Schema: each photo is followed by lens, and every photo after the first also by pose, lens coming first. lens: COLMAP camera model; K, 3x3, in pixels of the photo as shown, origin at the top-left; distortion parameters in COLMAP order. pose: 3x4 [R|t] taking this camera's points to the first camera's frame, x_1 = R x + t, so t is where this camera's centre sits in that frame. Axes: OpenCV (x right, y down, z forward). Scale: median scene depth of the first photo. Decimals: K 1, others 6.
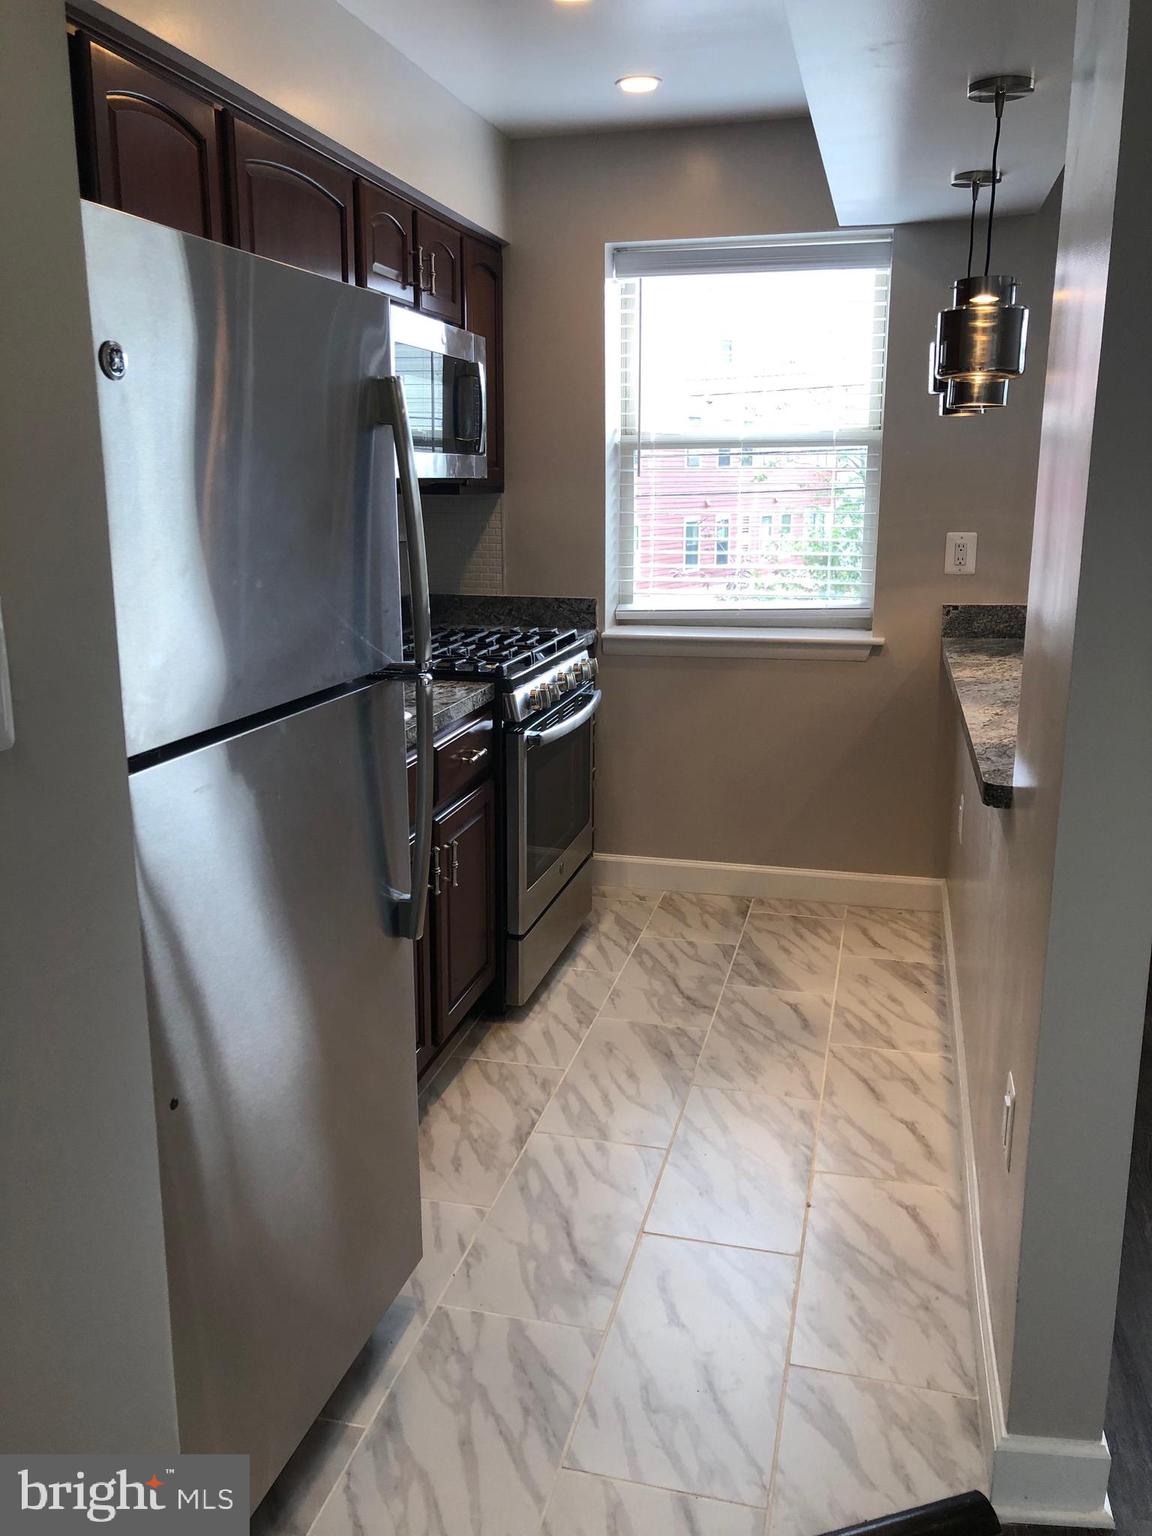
lens RADIAL K [[1209.6, 0, 573.0], [0, 1209.6, 750.2], [0, 0, 1]] dist [0.011610, -0.004643]
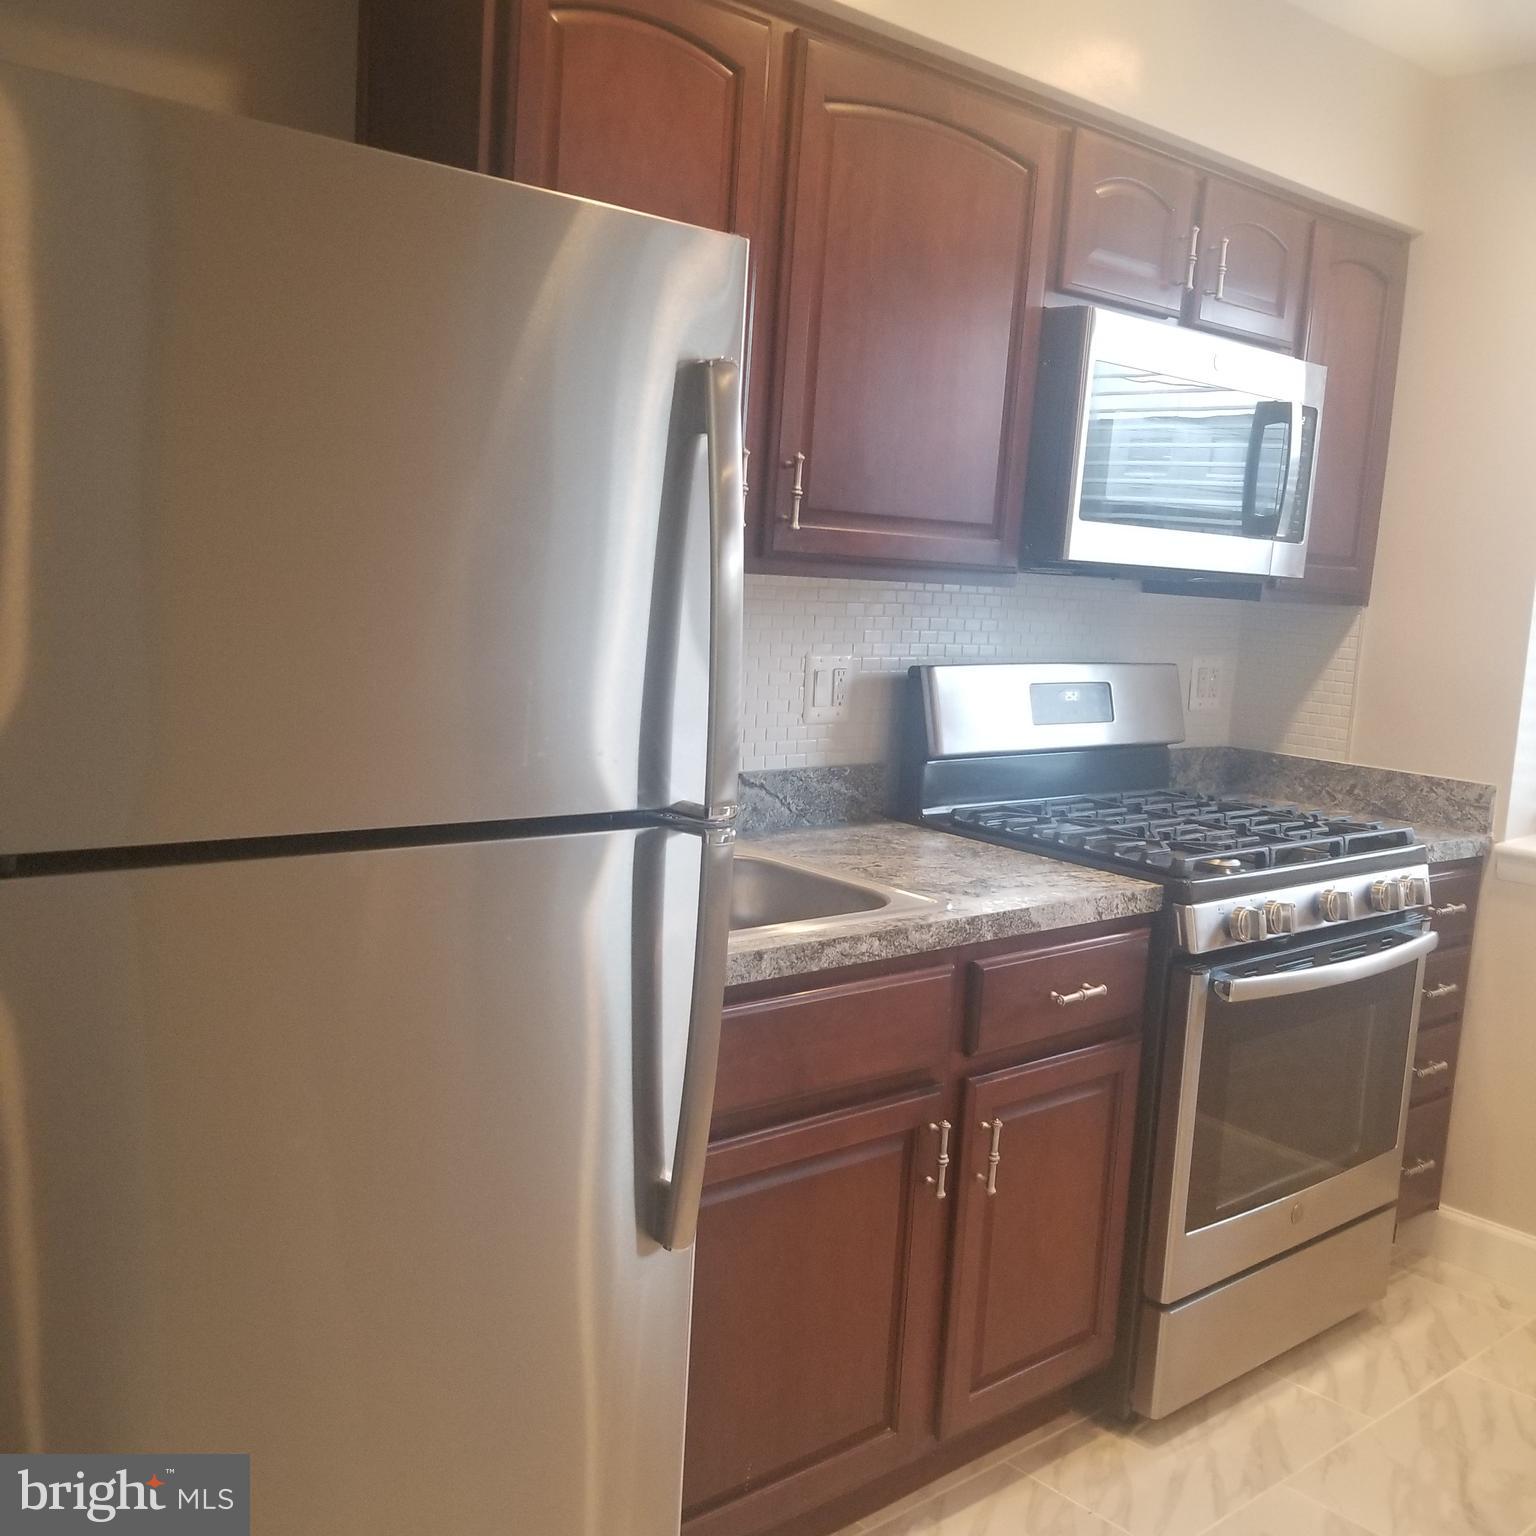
lens RADIAL K [[1600.0, 0, 764.6], [0, 1600.0, 768.1], [0, 0, 1]] dist [-0.013292, 0.000000]
pose [[0.828314, 0.120260, -0.547205, 0.182579], [-0.178828, 0.982353, -0.054802, -0.029984], [0.530958, 0.143249, 0.835203, 0.166947]]
